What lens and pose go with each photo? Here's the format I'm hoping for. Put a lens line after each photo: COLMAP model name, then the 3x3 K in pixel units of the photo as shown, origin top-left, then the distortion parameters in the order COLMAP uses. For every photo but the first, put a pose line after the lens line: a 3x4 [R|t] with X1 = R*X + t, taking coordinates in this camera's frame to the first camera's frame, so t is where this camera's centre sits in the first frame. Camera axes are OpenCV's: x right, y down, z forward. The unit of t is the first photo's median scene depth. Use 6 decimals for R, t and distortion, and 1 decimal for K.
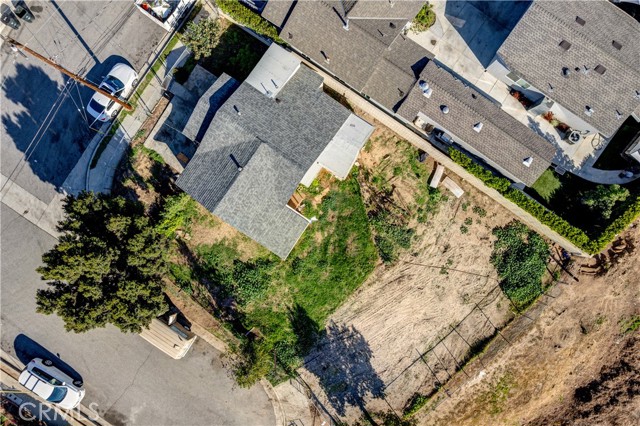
lens RADIAL K [[405.9, 0, 320.1], [0, 405.9, 218.5], [0, 0, 1]] dist [-0.070137, 0.062569]
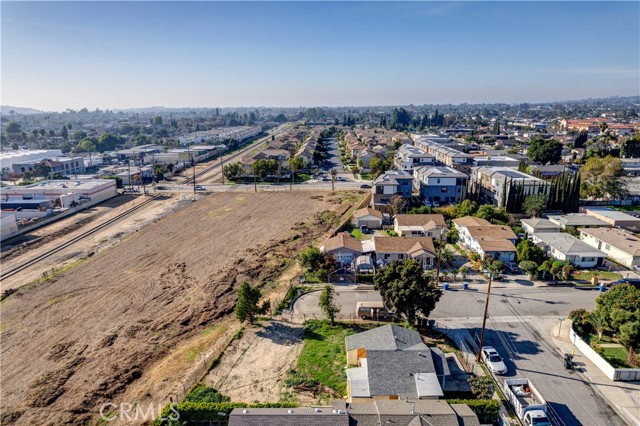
lens RADIAL K [[405.9, 0, 320.1], [0, 405.9, 218.5], [0, 0, 1]] dist [-0.070137, 0.062569]
pose [[-0.829503, 0.158870, -0.535430, 0.822270], [-0.558446, -0.222335, 0.799190, -1.076076], [0.007922, 0.961939, 0.273148, 0.003283]]
